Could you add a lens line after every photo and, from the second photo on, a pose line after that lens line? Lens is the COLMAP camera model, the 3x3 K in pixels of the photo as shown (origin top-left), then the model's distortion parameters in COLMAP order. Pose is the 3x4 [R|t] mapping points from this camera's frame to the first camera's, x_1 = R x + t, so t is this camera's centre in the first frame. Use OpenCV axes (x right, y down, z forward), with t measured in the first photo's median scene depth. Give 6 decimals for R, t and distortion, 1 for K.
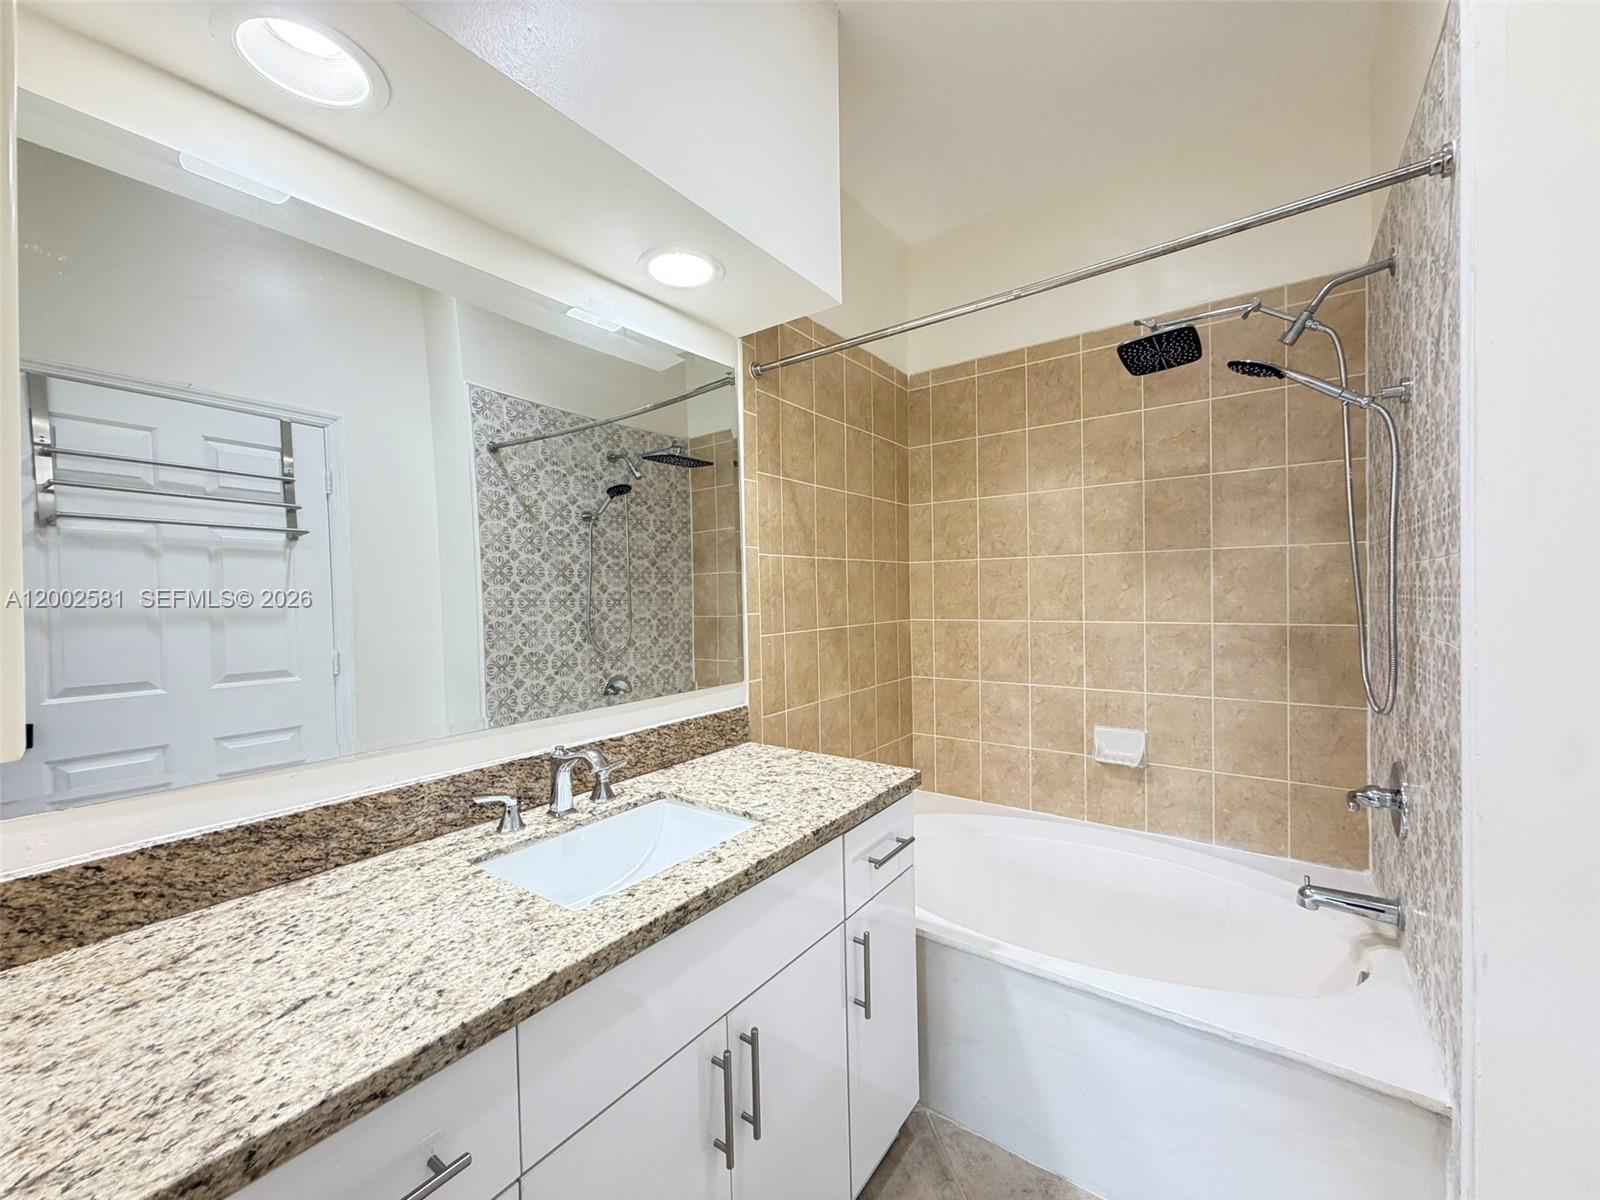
lens RADIAL K [[637.5, 0, 794.9], [0, 637.5, 599.9], [0, 0, 1]] dist [0.000549, 0.000326]
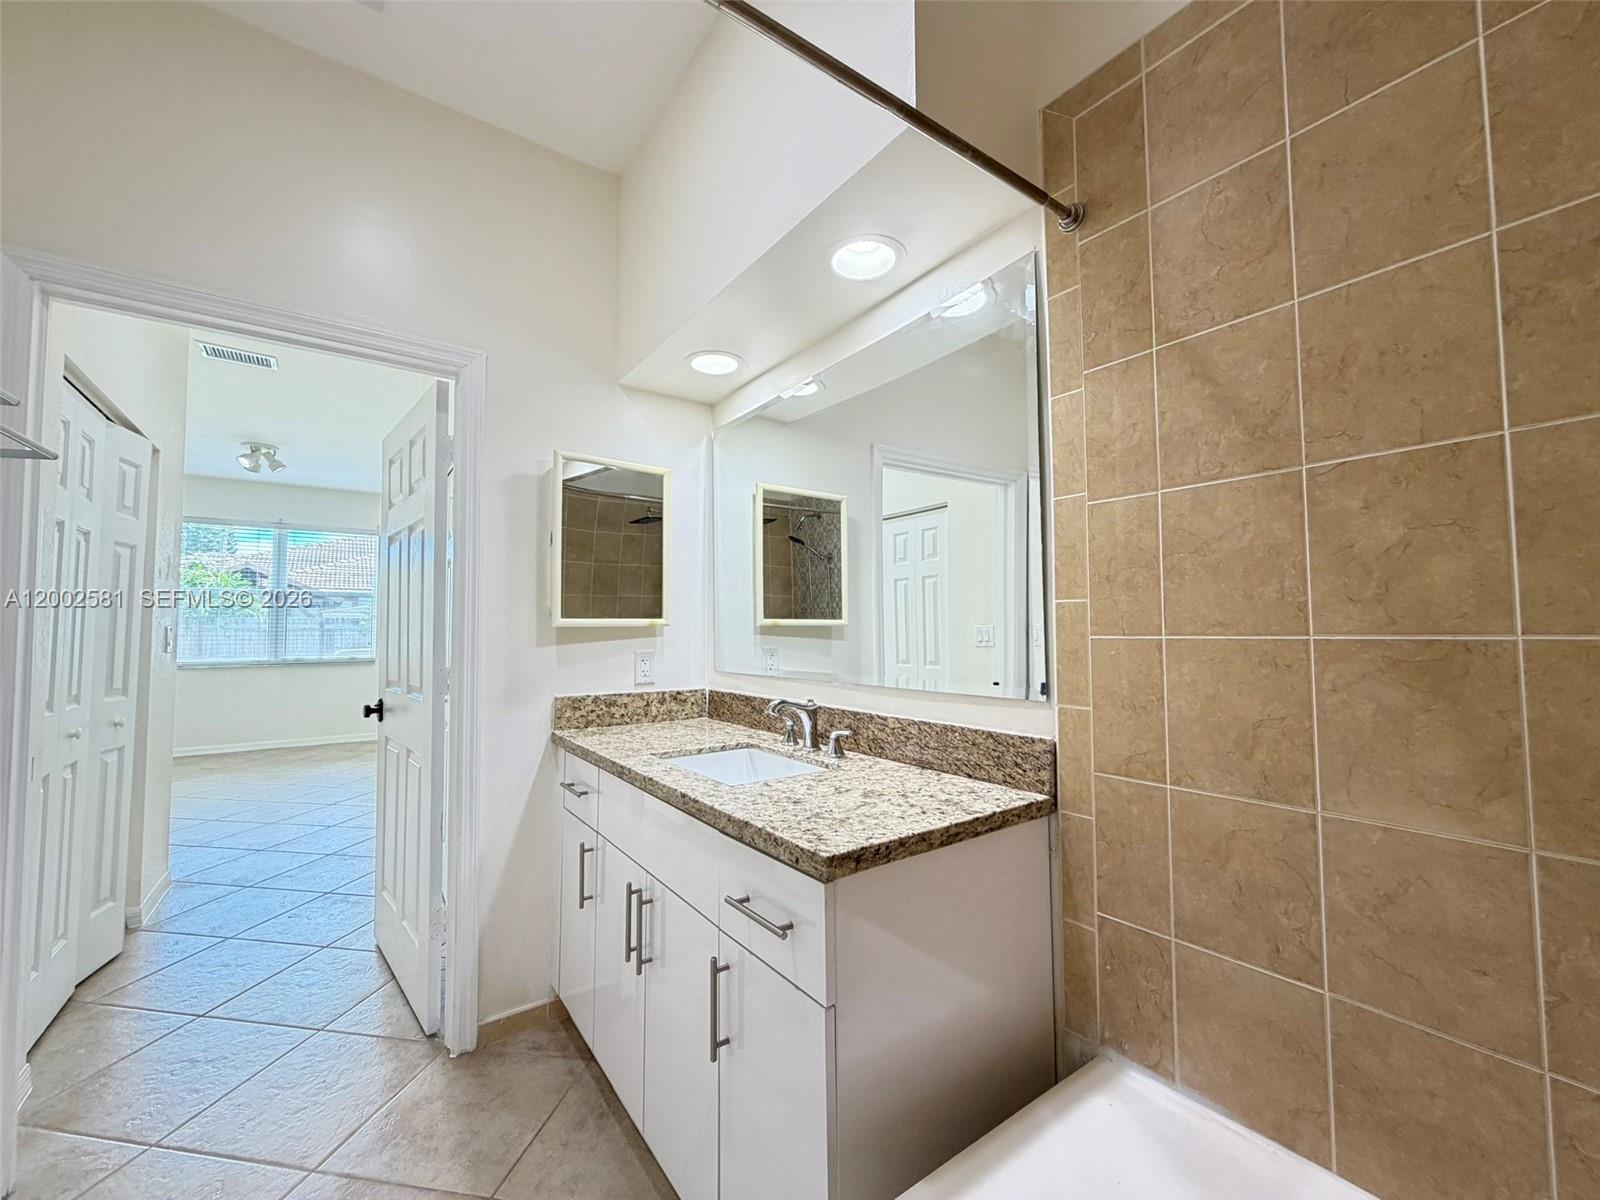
lens RADIAL K [[637.5, 0, 794.9], [0, 637.5, 599.9], [0, 0, 1]] dist [0.000549, 0.000326]
pose [[-0.307327, -0.030054, -0.951129, 0.745297], [-0.004338, 0.999535, -0.030182, 0.050080], [0.951594, -0.005150, -0.307315, 1.119636]]
